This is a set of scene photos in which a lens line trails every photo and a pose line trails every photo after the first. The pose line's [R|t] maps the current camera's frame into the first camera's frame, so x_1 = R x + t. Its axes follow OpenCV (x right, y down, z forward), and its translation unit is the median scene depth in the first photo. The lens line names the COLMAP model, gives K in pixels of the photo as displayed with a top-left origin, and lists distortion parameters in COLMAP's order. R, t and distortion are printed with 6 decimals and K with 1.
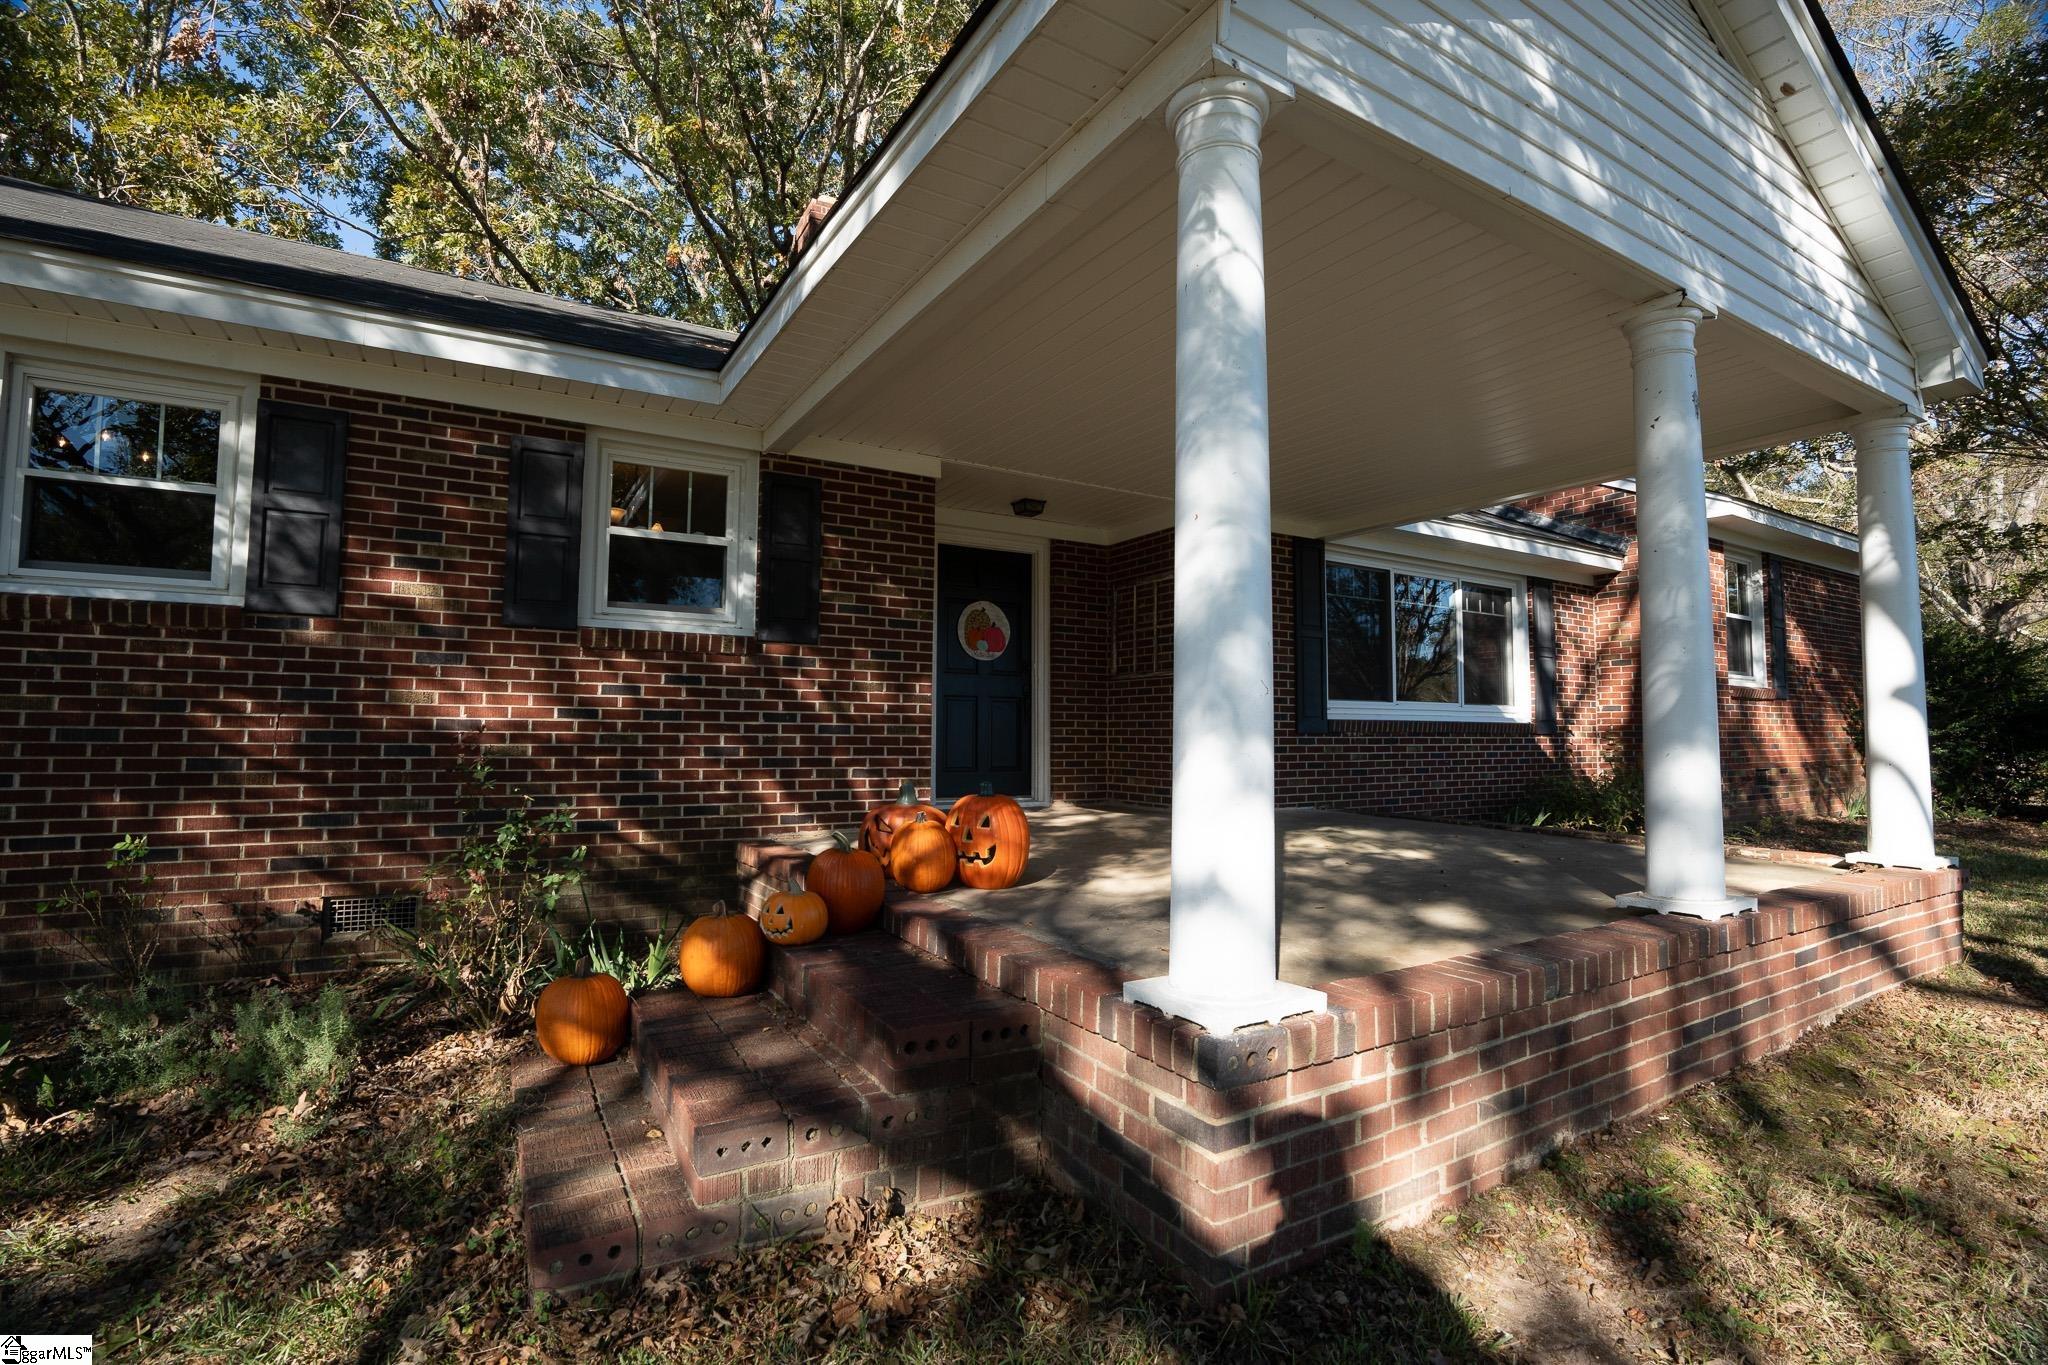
lens RADIAL K [[974.5, 0, 1027.1], [0, 974.5, 678.4], [0, 0, 1]] dist [0.000839, -0.000192]
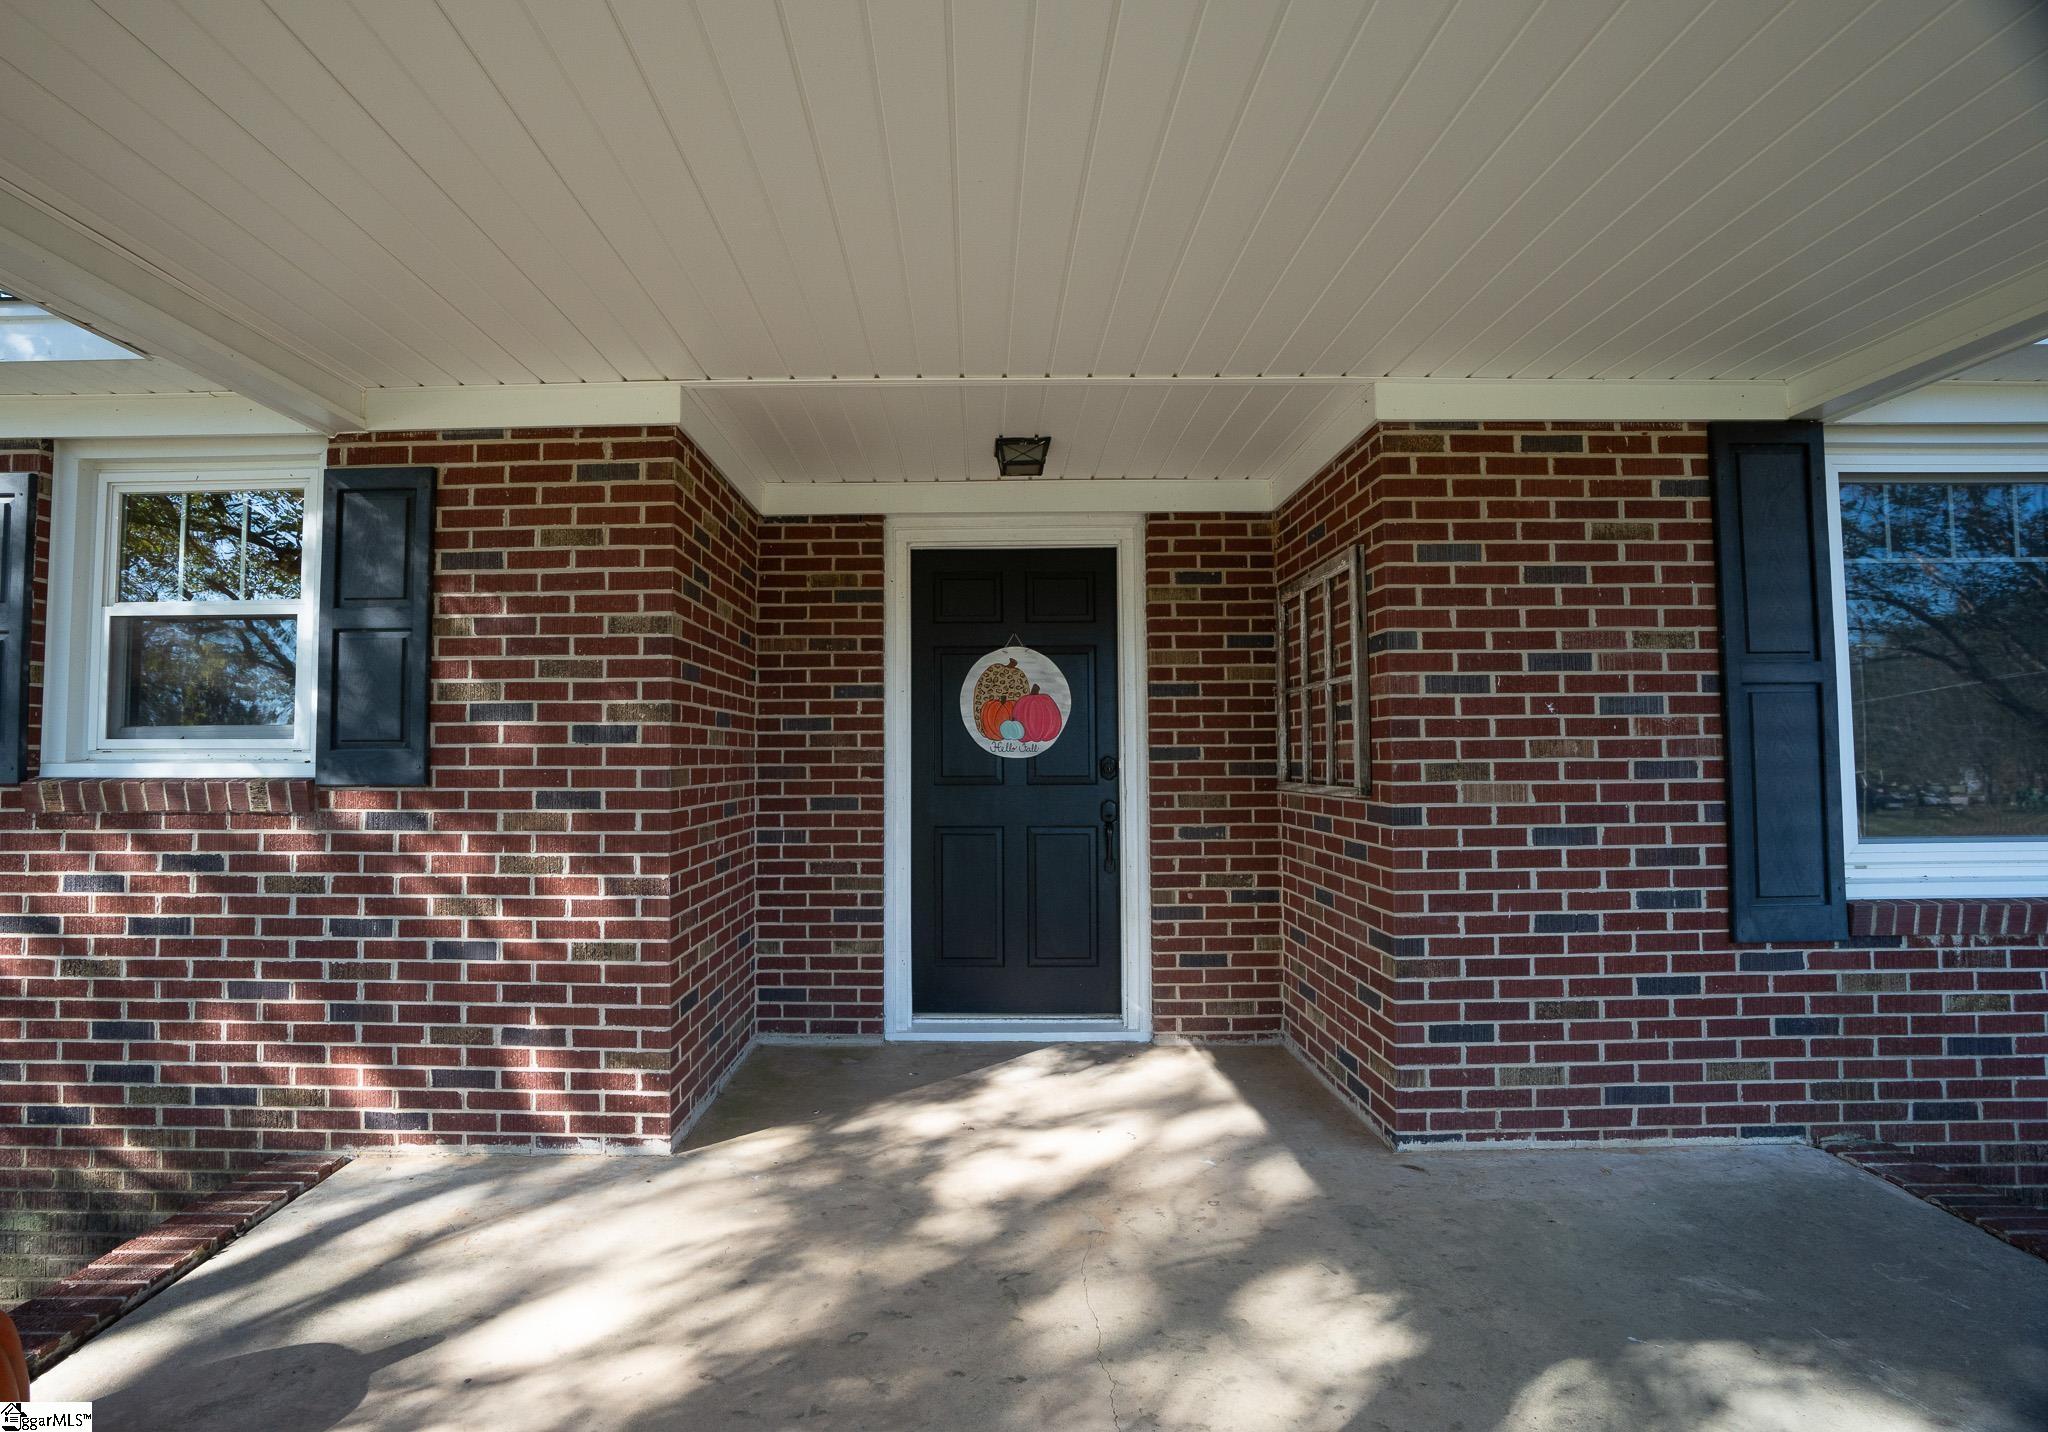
lens RADIAL K [[1010.1, 0, 1023.1], [0, 1010.1, 710.2], [0, 0, 1]] dist [-0.032759, 0.000003]
pose [[0.848530, -0.031016, -0.528238, 0.332222], [0.042373, 0.999058, 0.009405, -0.066088], [0.527448, -0.030363, 0.849044, 0.709921]]
